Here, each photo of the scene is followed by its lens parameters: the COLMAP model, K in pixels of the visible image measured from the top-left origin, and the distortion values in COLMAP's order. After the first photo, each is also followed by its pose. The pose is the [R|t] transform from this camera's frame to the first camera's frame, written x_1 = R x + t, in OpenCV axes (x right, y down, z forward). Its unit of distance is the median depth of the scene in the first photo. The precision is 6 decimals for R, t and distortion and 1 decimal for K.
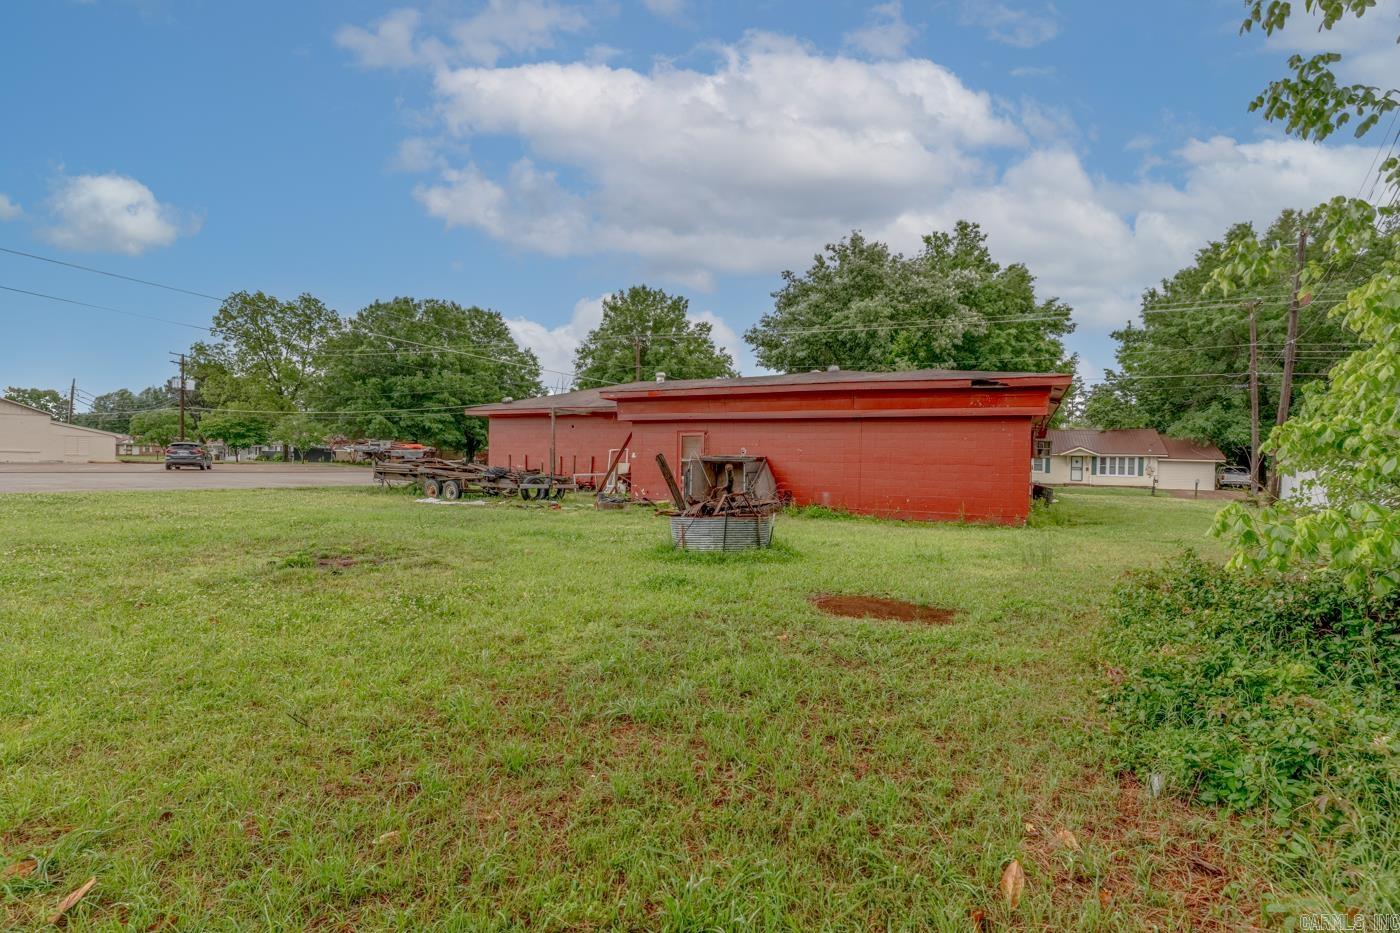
lens RADIAL K [[677.6, 0, 731.9], [0, 677.6, 485.3], [0, 0, 1]] dist [-0.000162, -0.000260]
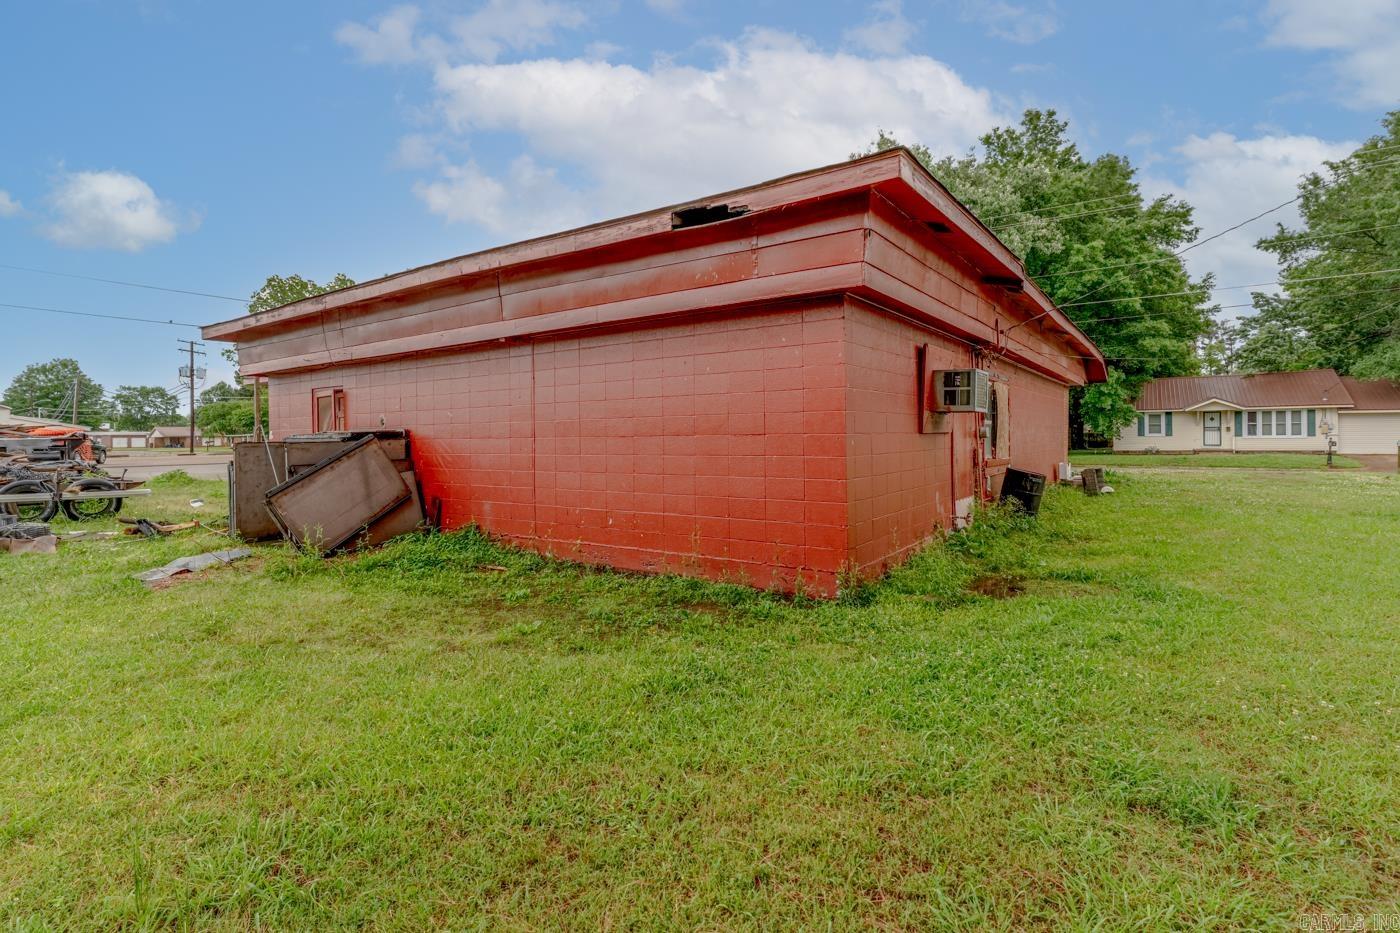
lens RADIAL K [[677.6, 0, 758.8], [0, 677.6, 433.2], [0, 0, 1]] dist [-0.000162, -0.000260]
pose [[0.985342, -0.032948, -0.167379, 0.156197], [0.026906, 0.998906, -0.038235, -0.005311], [0.168456, 0.033171, 0.985151, 0.212482]]
